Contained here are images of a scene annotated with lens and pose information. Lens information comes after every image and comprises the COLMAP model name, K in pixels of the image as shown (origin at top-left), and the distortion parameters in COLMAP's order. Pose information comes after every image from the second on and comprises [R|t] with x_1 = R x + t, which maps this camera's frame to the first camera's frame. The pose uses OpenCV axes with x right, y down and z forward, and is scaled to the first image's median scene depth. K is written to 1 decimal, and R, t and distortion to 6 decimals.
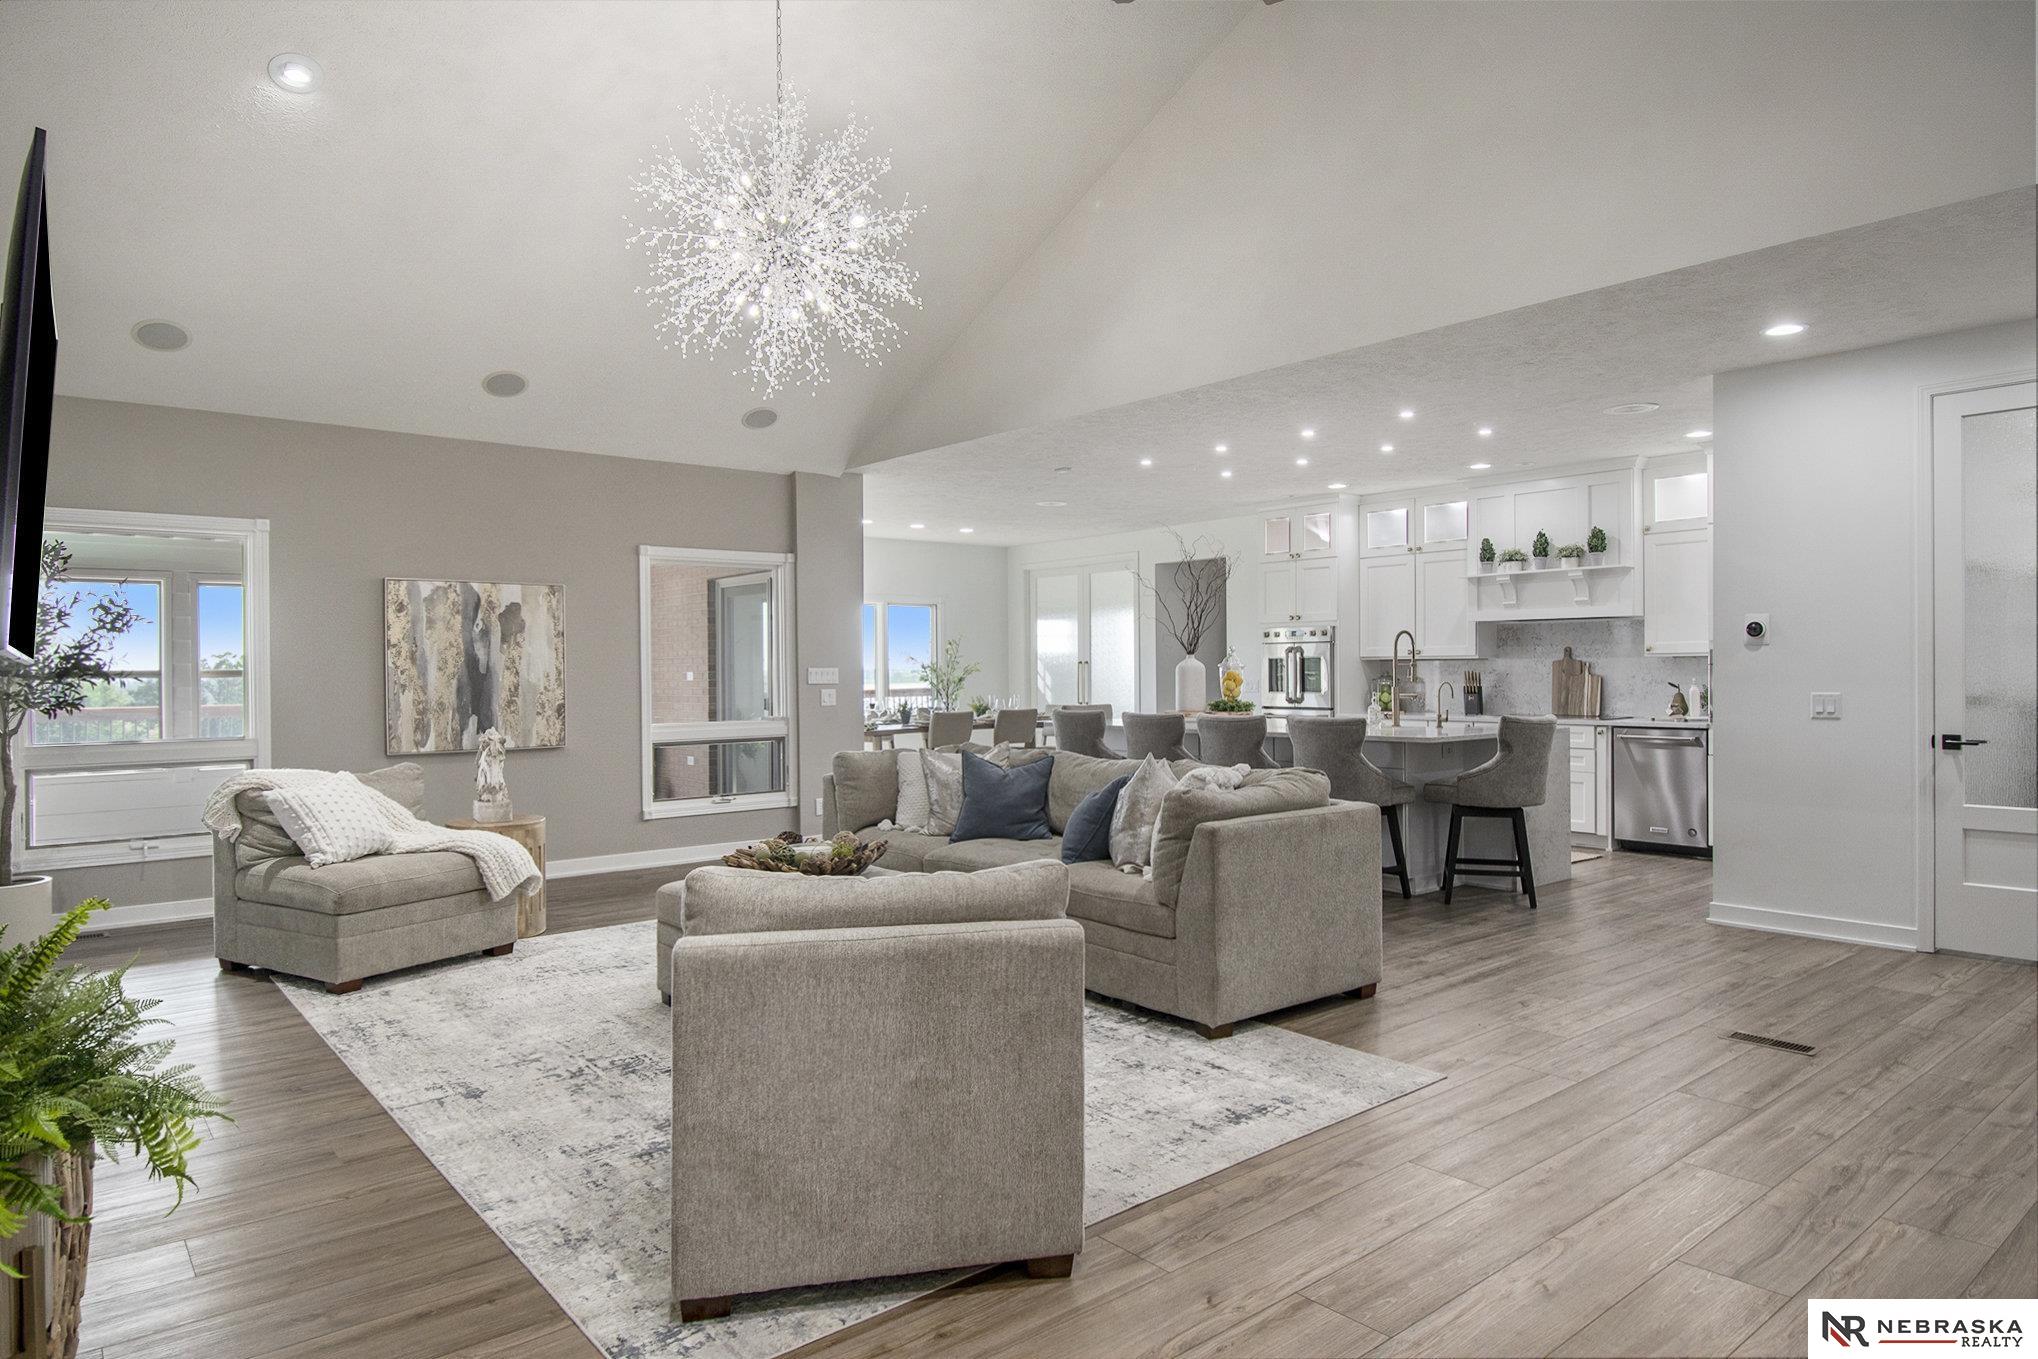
lens RADIAL K [[1217.9, 0, 1019.0], [0, 1217.9, 679.5], [0, 0, 1]] dist [0.004128, -0.037153]
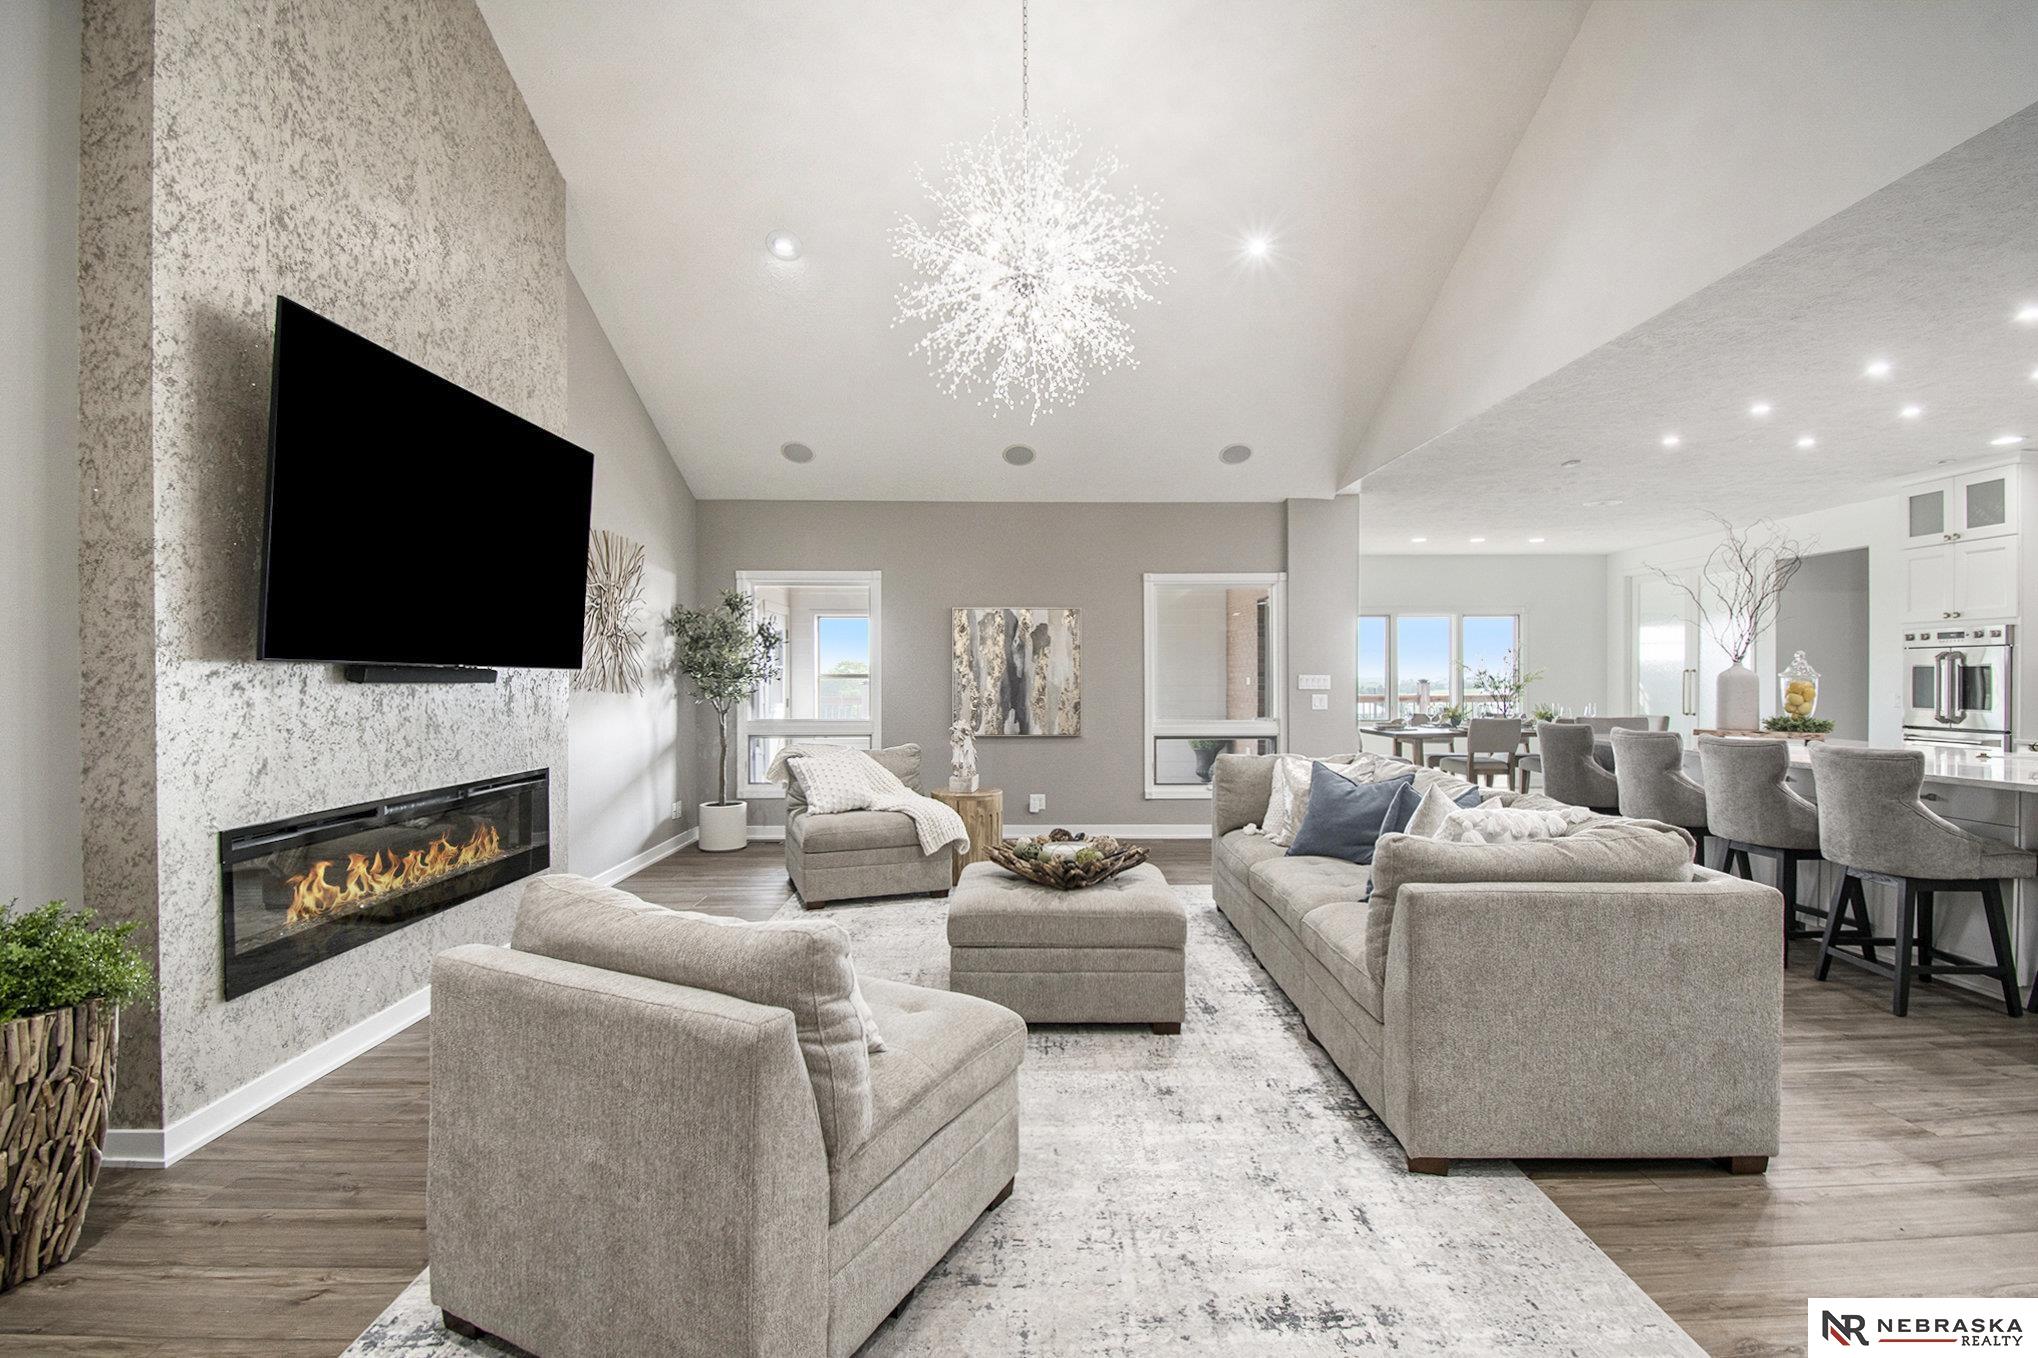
lens RADIAL K [[911.3, 0, 1015.4], [0, 911.3, 686.0], [0, 0, 1]] dist [-0.000134, -0.011223]
pose [[0.773806, 0.014201, -0.633263, 0.185066], [-0.011110, 0.999899, 0.008848, -0.004584], [0.633325, 0.000189, 0.773886, 0.235535]]
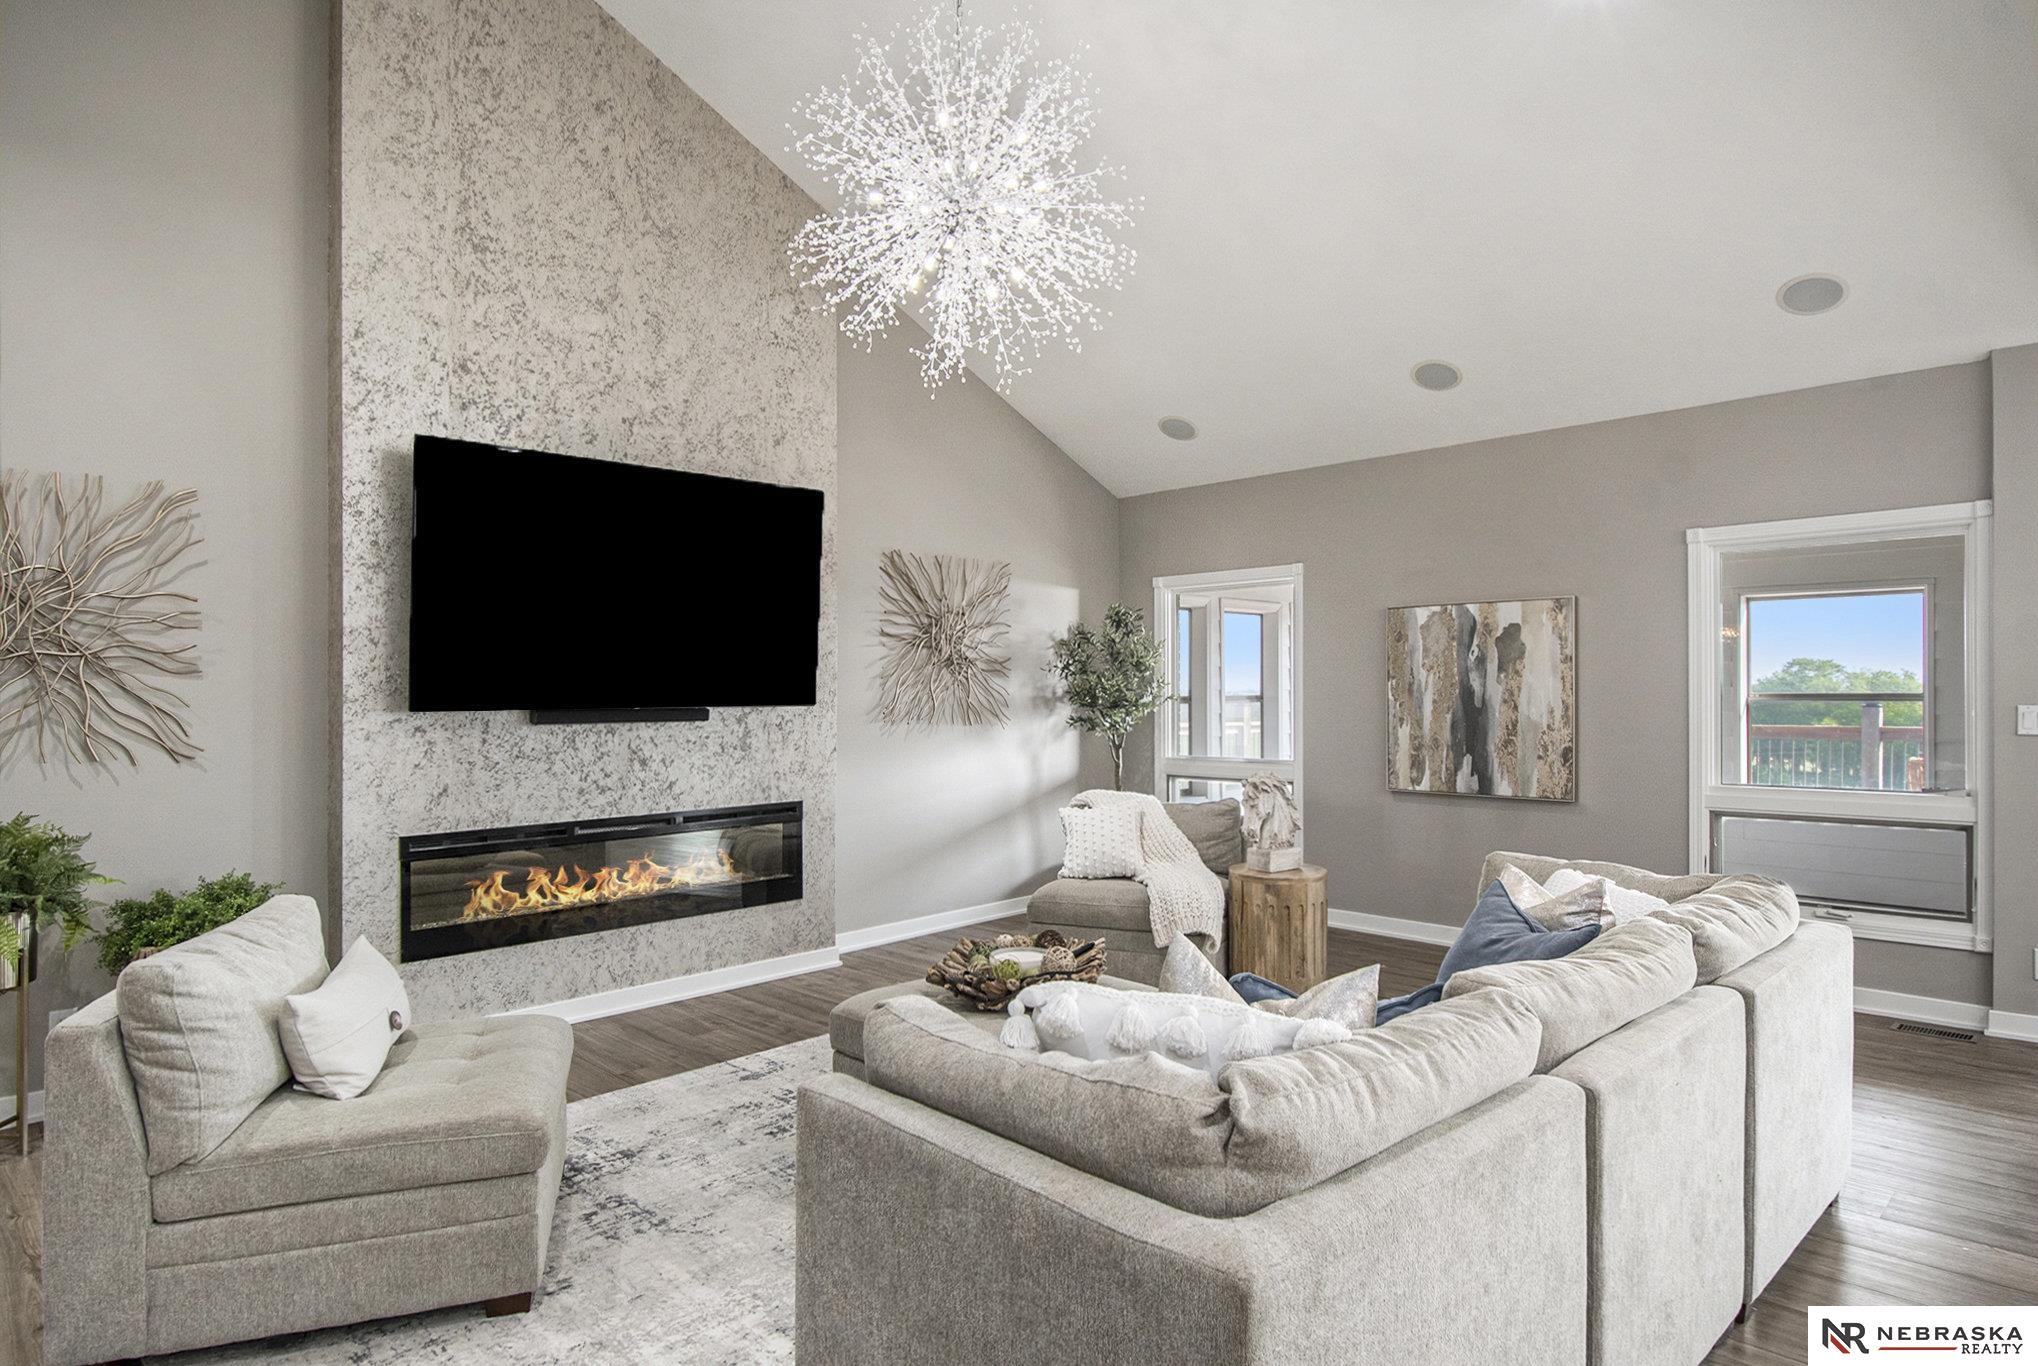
lens RADIAL K [[1150.1, 0, 1018.7], [0, 1150.1, 689.5], [0, 0, 1]] dist [0.004474, -0.000505]
pose [[0.072189, 0.009630, -0.997344, 0.364598], [0.000714, 0.999953, 0.009707, -0.026364], [0.997391, -0.001413, 0.072179, 0.620429]]
